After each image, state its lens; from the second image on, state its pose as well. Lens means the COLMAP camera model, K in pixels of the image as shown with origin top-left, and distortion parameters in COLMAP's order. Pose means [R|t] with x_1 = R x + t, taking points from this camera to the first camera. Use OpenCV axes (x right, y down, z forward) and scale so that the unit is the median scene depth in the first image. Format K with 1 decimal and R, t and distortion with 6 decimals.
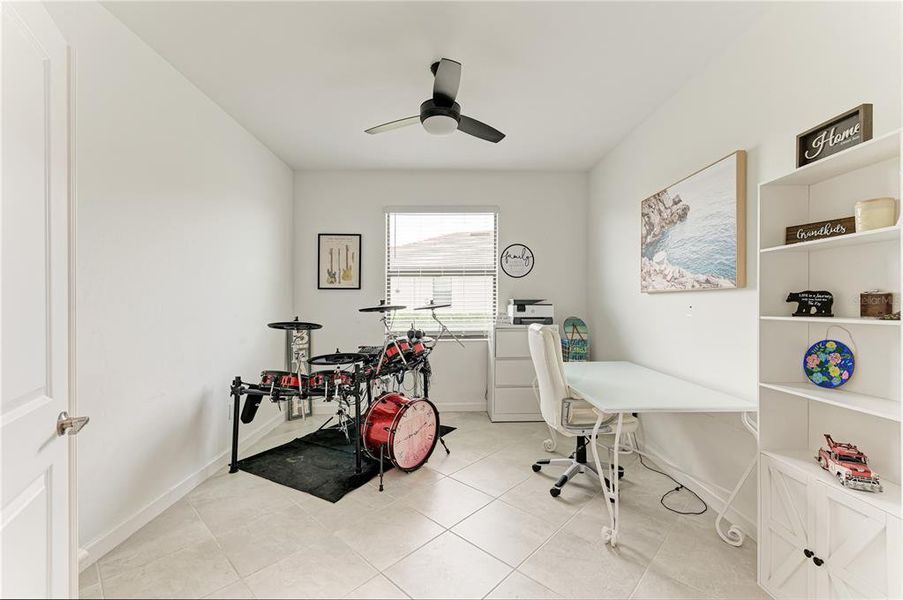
lens RADIAL K [[389.0, 0, 451.9], [0, 389.0, 294.0], [0, 0, 1]] dist [0.018262, -0.009866]
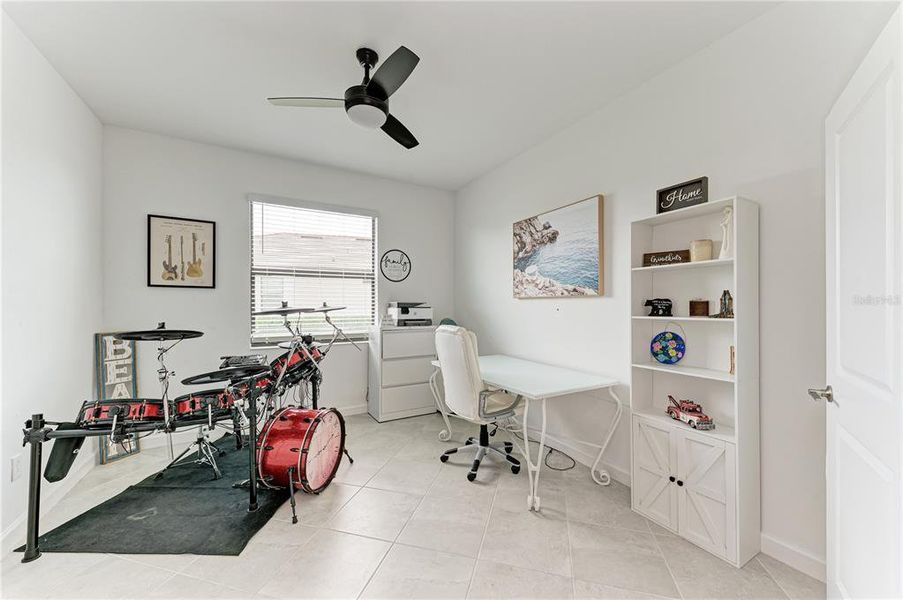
lens RADIAL K [[353.1, 0, 458.2], [0, 353.1, 300.2], [0, 0, 1]] dist [0.016183, -0.006504]
pose [[0.871399, 0.013153, 0.490399, -0.234640], [-0.016641, 0.999858, 0.002751, 0.004196], [-0.490293, -0.010558, 0.871494, 0.130878]]
